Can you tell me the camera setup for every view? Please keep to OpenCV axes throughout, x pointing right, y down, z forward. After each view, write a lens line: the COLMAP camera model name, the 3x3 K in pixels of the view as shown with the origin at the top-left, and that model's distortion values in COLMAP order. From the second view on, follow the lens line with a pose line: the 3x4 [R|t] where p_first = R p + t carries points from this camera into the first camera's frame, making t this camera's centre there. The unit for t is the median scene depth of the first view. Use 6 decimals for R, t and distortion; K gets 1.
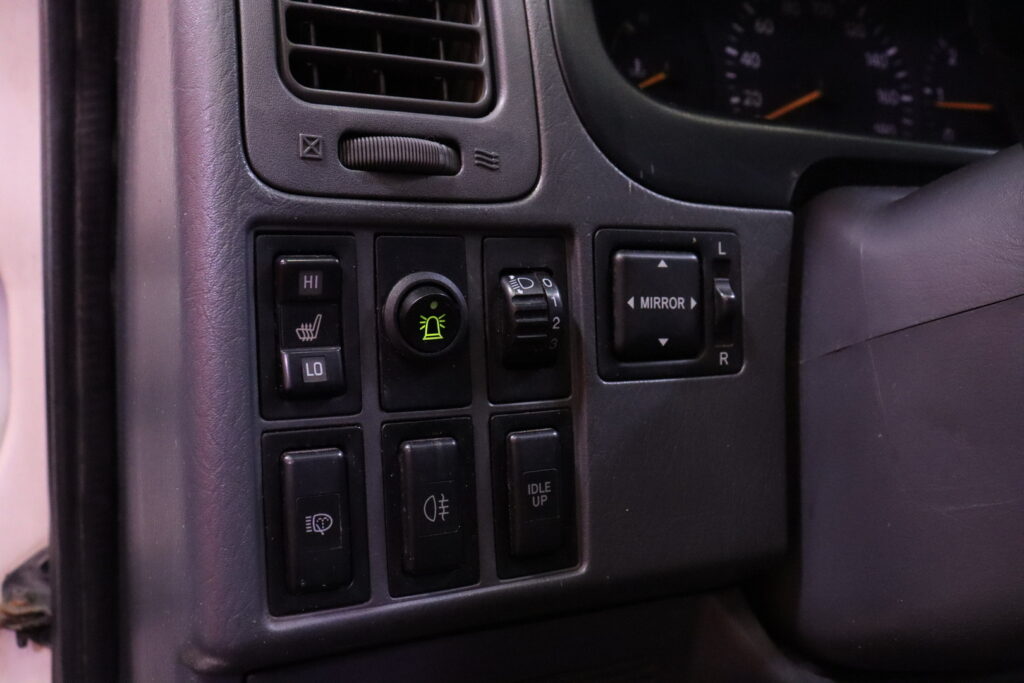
lens RADIAL K [[1004.8, 0, 510.4], [0, 1004.8, 331.0], [0, 0, 1]] dist [-0.101760, 0.000000]
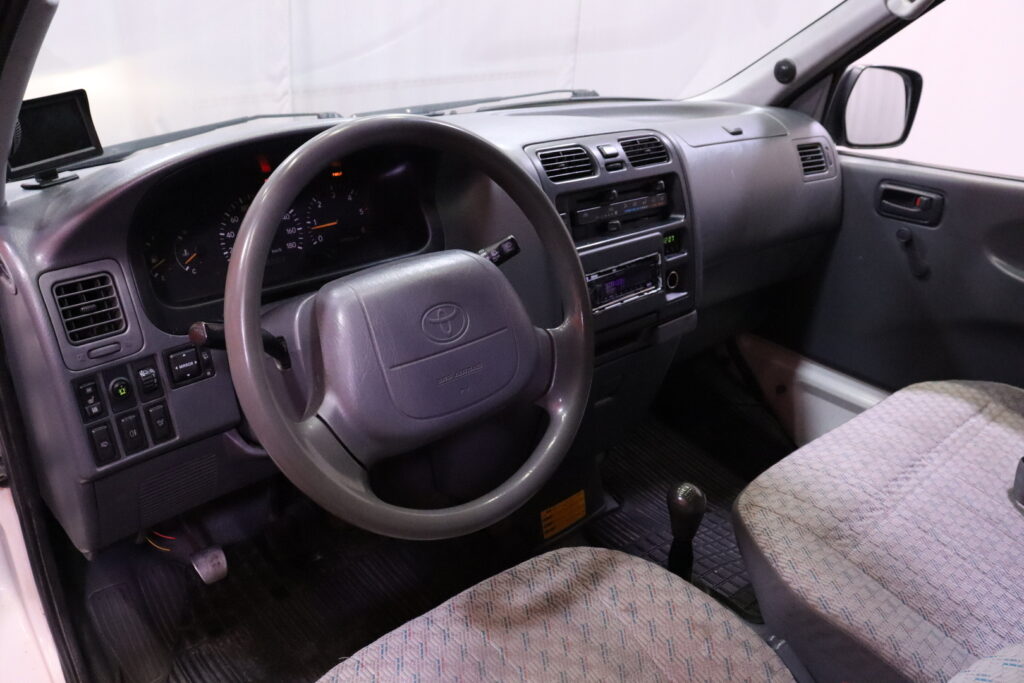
lens RADIAL K [[825.1, 0, 512.9], [0, 825.1, 343.7], [0, 0, 1]] dist [-0.166194, 0.116092]
pose [[0.944641, -0.174677, 0.277743, 0.497508], [0.102213, 0.961050, 0.256779, -0.770920], [-0.311778, -0.214175, 0.925701, -2.185149]]
